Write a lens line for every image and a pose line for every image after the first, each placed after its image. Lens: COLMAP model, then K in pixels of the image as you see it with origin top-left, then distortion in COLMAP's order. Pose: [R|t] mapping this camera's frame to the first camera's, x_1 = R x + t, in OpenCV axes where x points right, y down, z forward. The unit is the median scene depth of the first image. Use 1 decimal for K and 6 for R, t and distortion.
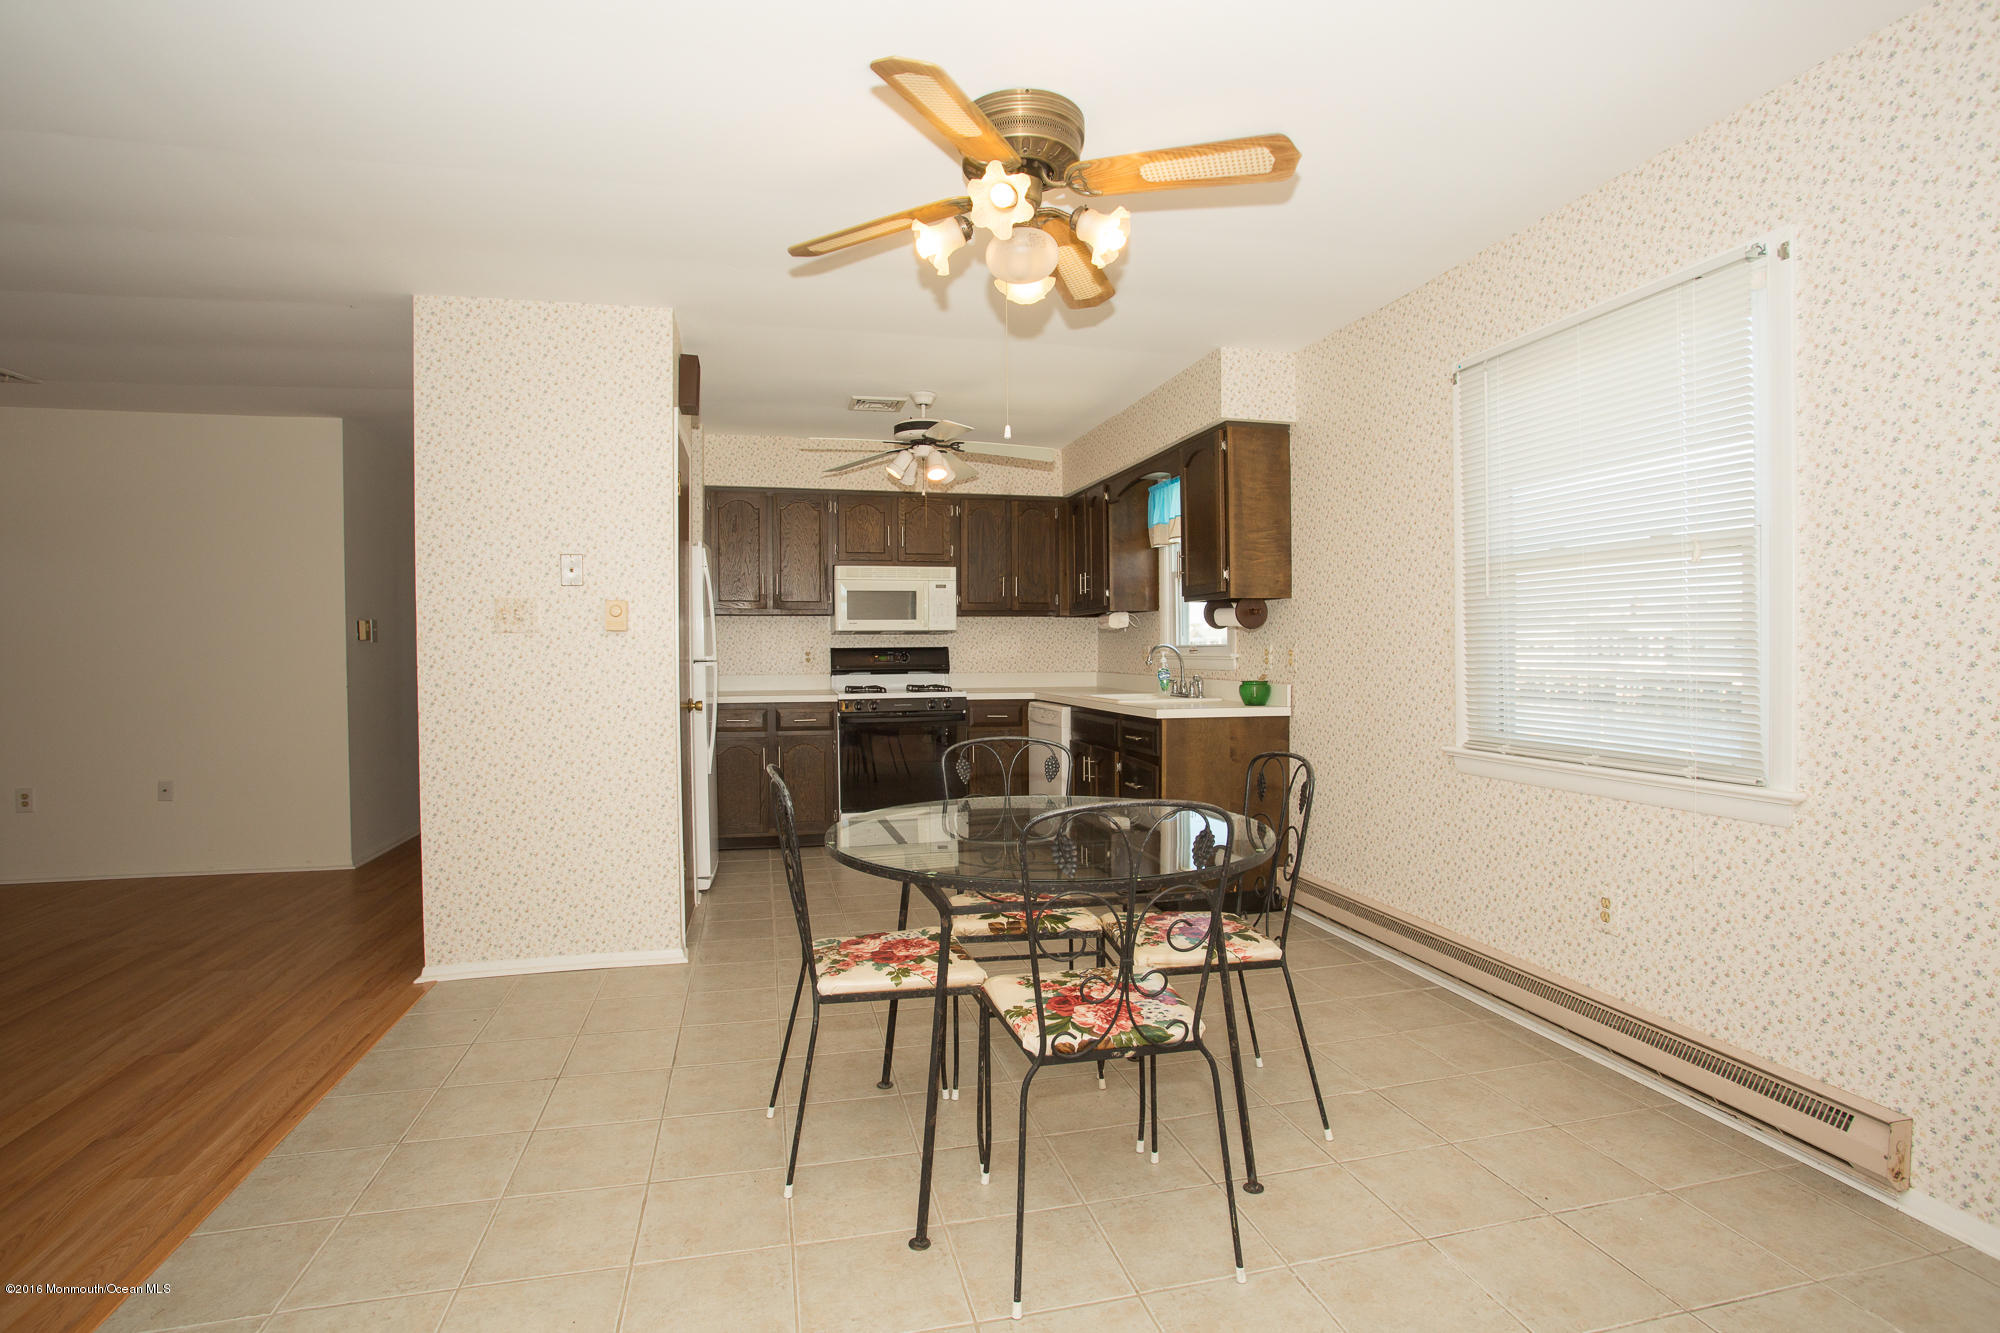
lens RADIAL K [[971.8, 0, 1000.0], [0, 971.8, 666.5], [0, 0, 1]] dist [-0.071775, 0.032103]
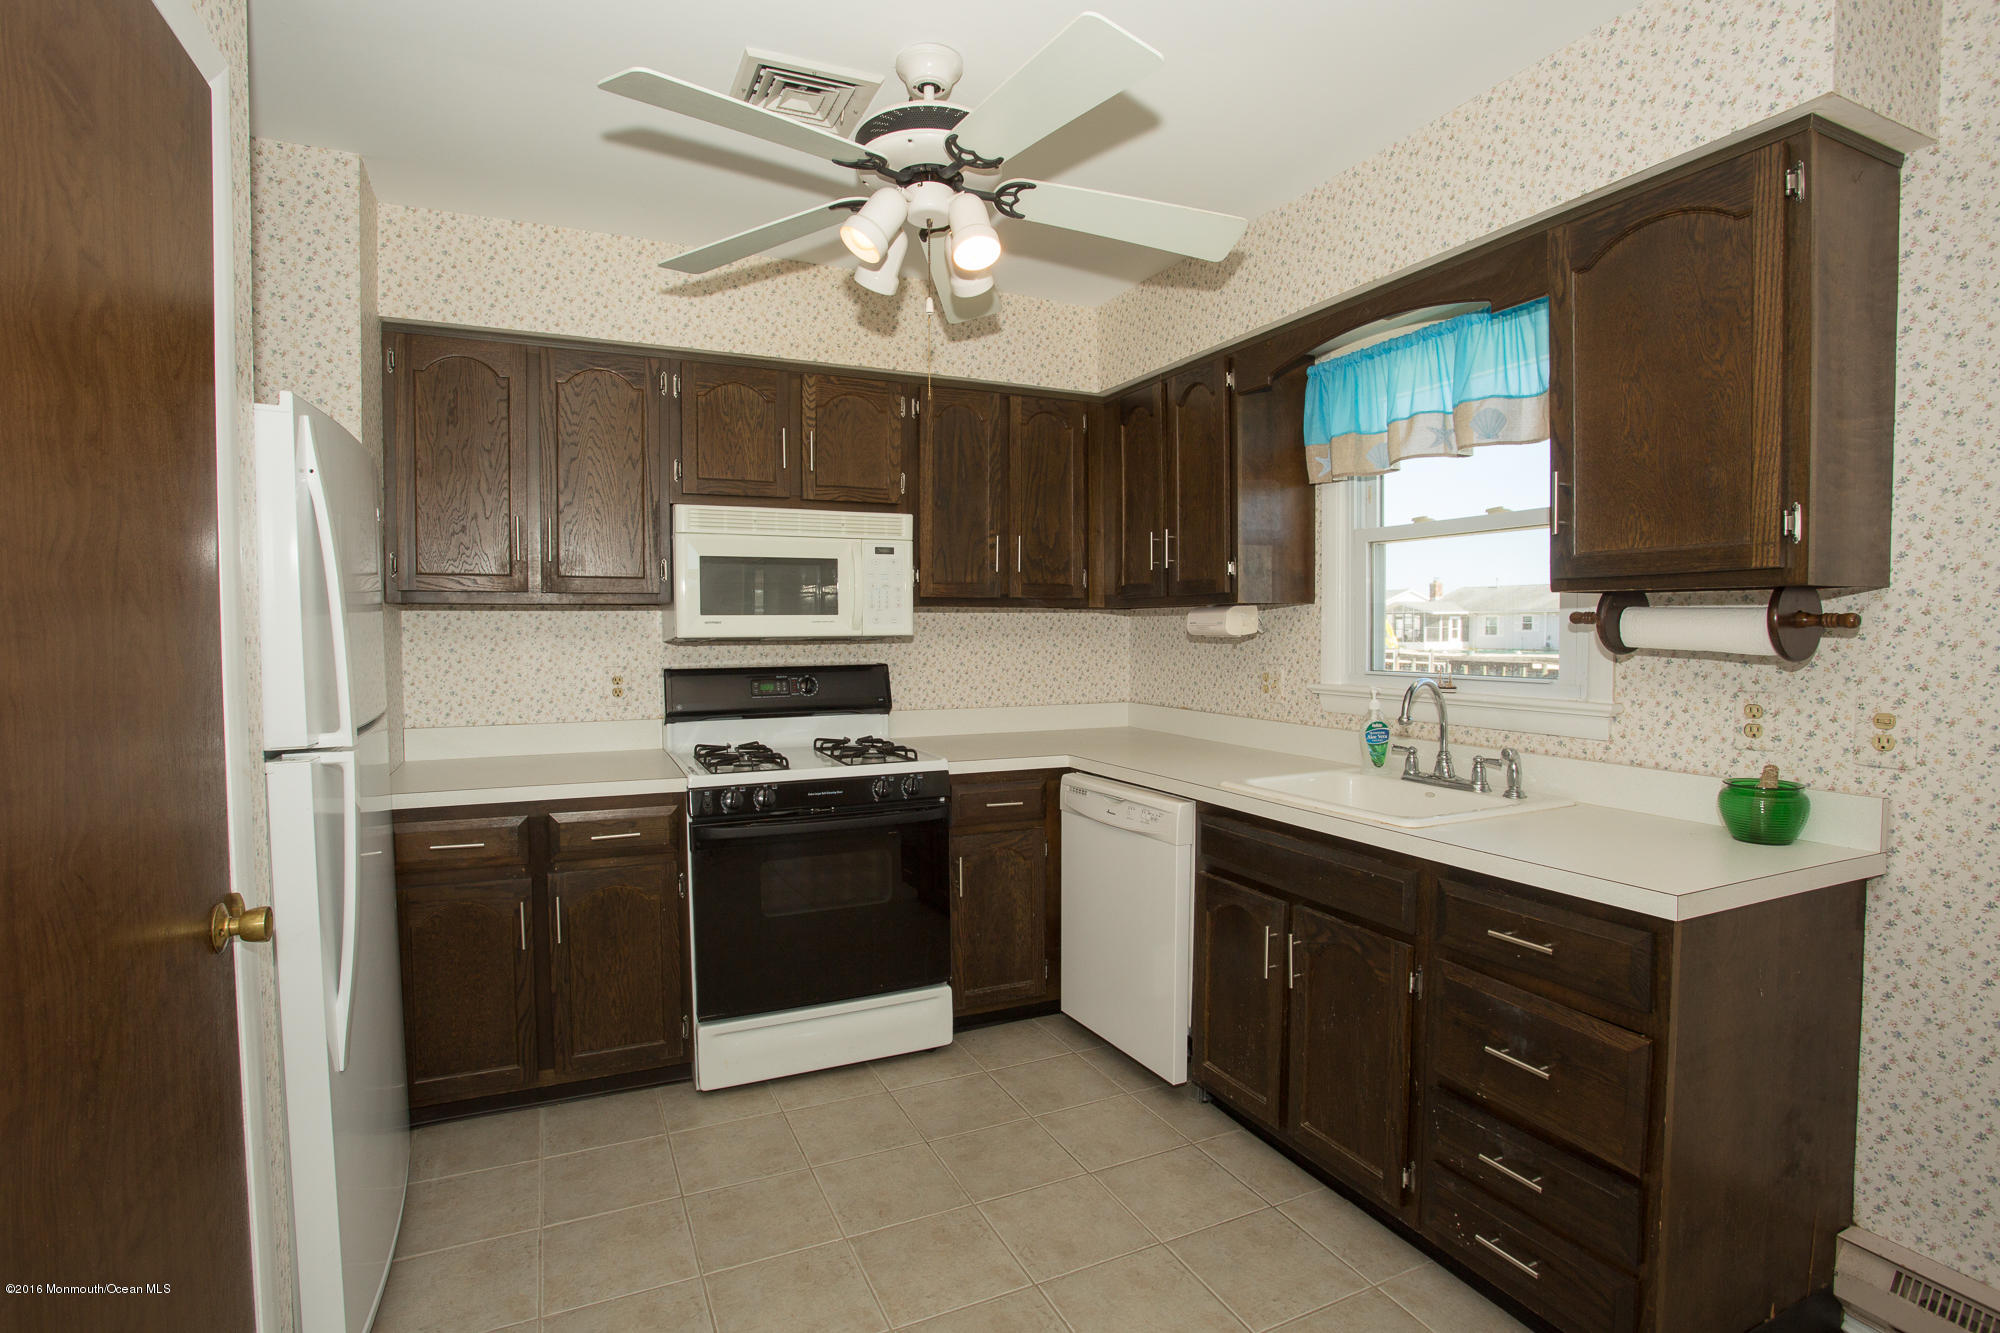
lens RADIAL K [[971.8, 0, 1000.0], [0, 971.8, 666.5], [0, 0, 1]] dist [-0.071775, 0.032103]
pose [[0.982124, -0.004199, 0.188186, -0.099248], [0.000251, 0.999780, 0.020996, -0.032086], [-0.188233, -0.020574, 0.981909, 0.485221]]
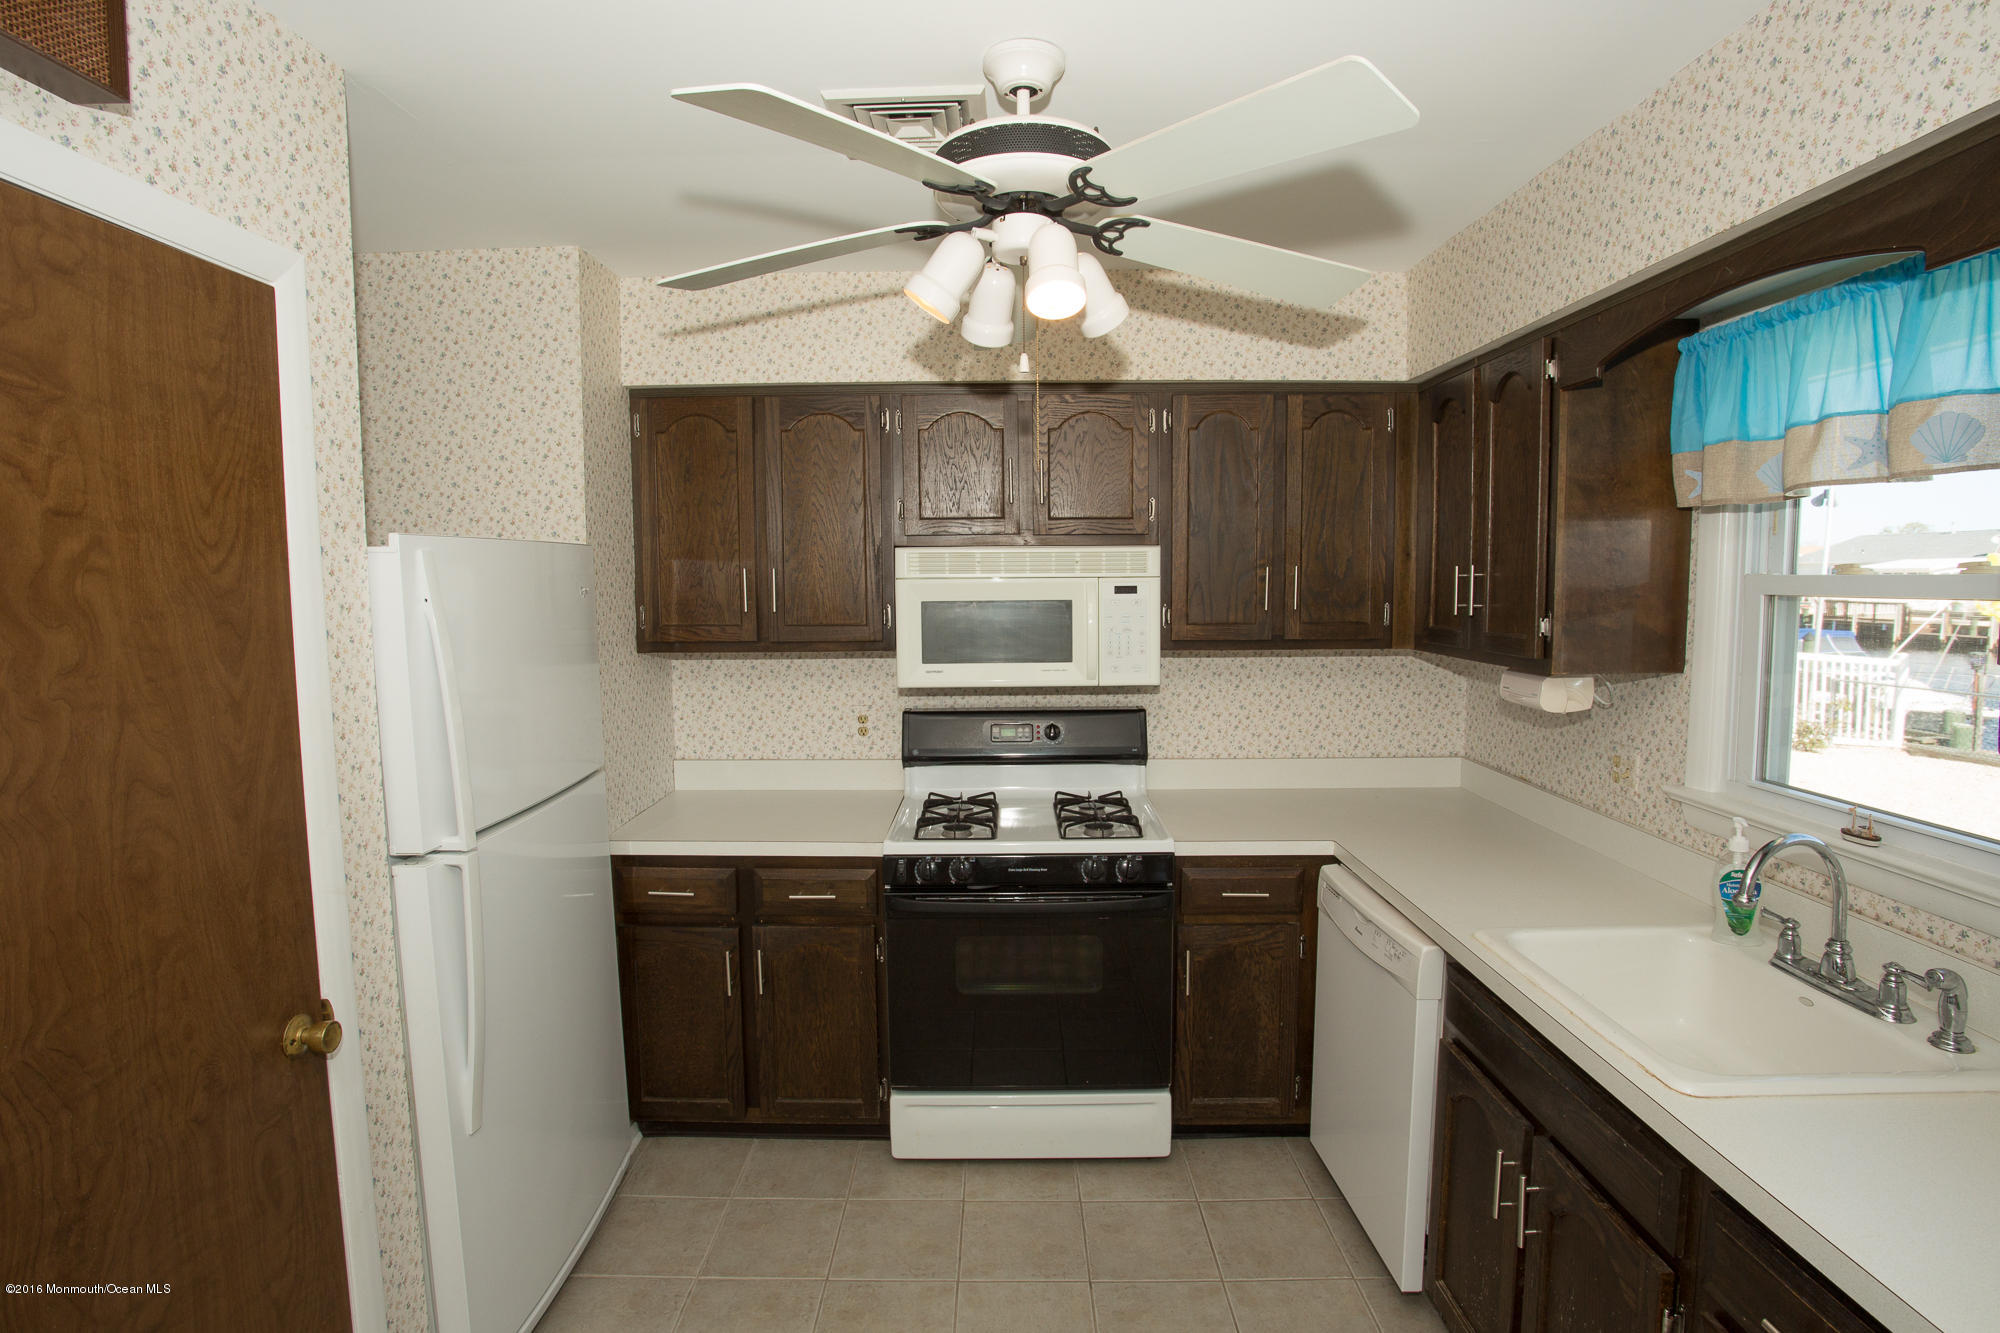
lens RADIAL K [[1015.9, 0, 994.5], [0, 1015.9, 670.0], [0, 0, 1]] dist [-0.075107, 0.037498]
pose [[0.967219, 0.023241, -0.252879, 0.000683], [-0.004385, 0.997184, 0.074872, -0.081193], [0.253907, -0.071308, 0.964596, 0.529875]]
